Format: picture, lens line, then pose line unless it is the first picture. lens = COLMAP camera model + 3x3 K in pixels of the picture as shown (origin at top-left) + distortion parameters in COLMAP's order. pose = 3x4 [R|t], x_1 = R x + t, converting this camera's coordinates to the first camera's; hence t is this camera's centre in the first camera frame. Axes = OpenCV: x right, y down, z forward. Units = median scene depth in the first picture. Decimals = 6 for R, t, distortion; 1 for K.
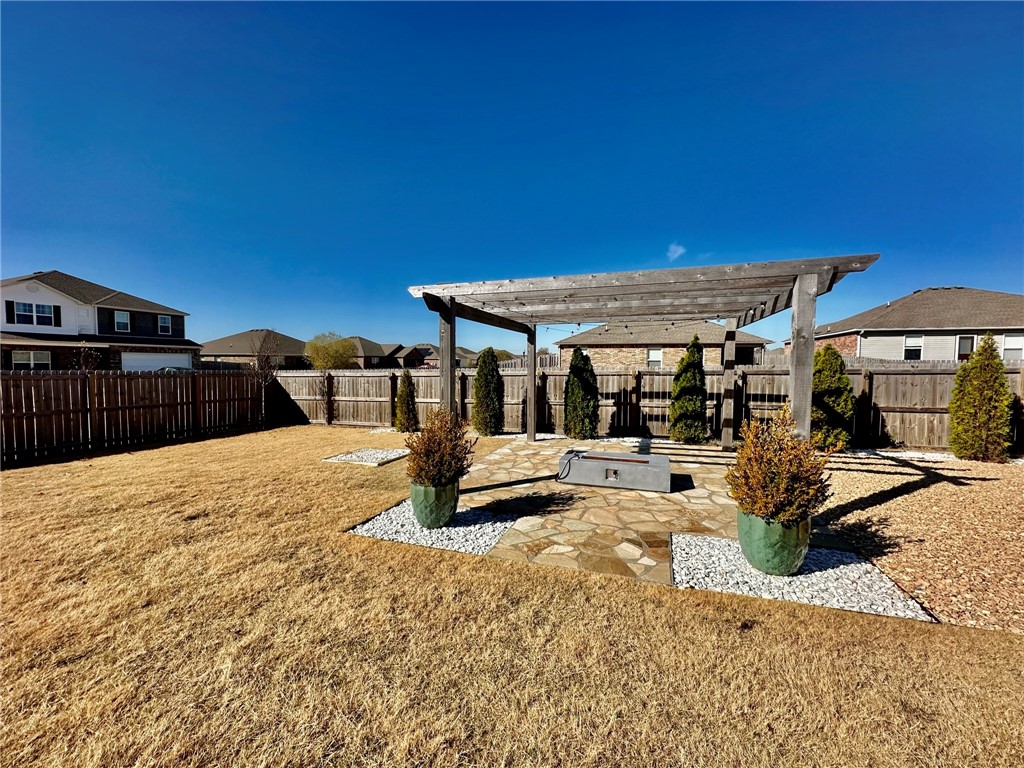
lens RADIAL K [[407.6, 0, 512.3], [0, 407.6, 381.8], [0, 0, 1]] dist [-0.002612, -0.000316]
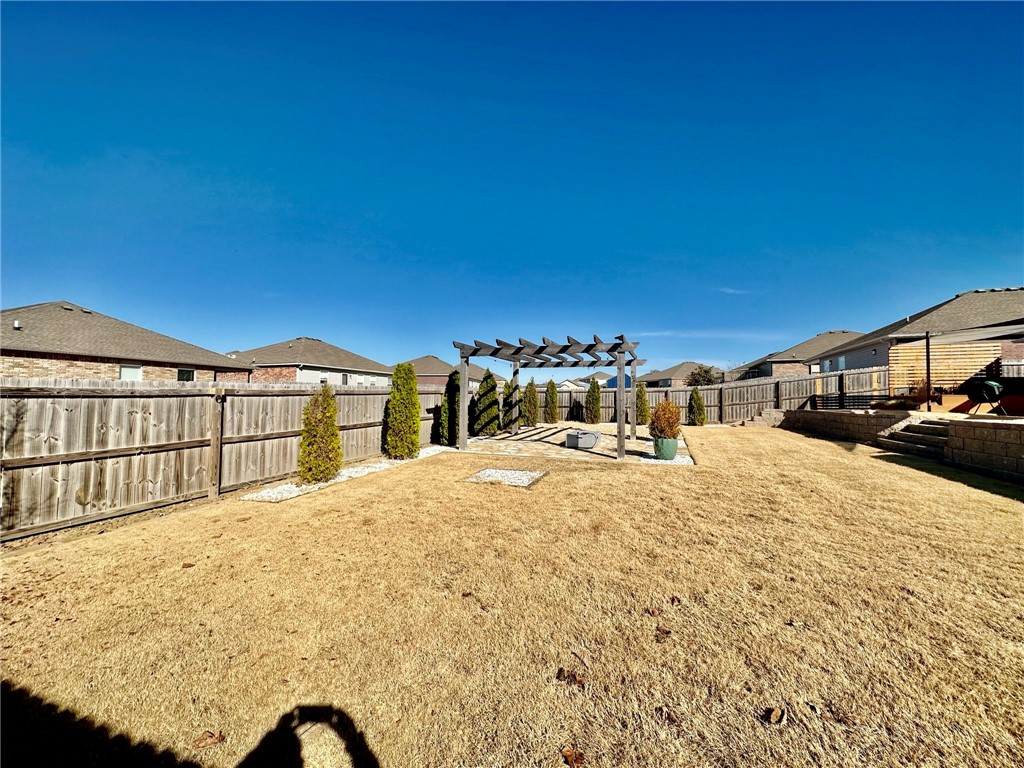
lens RADIAL K [[407.6, 0, 513.0], [0, 407.6, 384.4], [0, 0, 1]] dist [-0.002612, -0.000316]
pose [[0.019587, 0.030428, 0.999345, -0.989877], [0.035436, 0.998888, -0.031109, 0.001735], [-0.999180, 0.036022, 0.018487, 0.735864]]
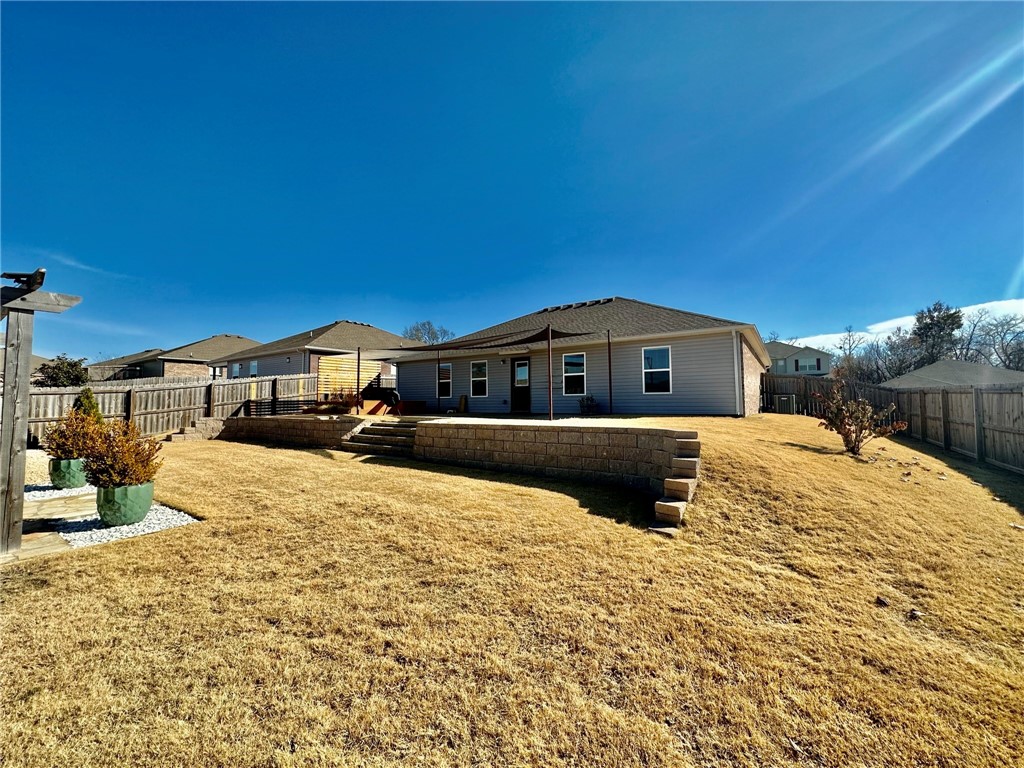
lens RADIAL K [[407.6, 0, 510.9], [0, 407.6, 382.0], [0, 0, 1]] dist [-0.002612, -0.000316]
pose [[-0.965075, 0.012936, 0.261656, -0.657313], [0.011347, 0.999907, -0.007584, -0.009304], [-0.261730, -0.004350, -0.965131, 0.771143]]
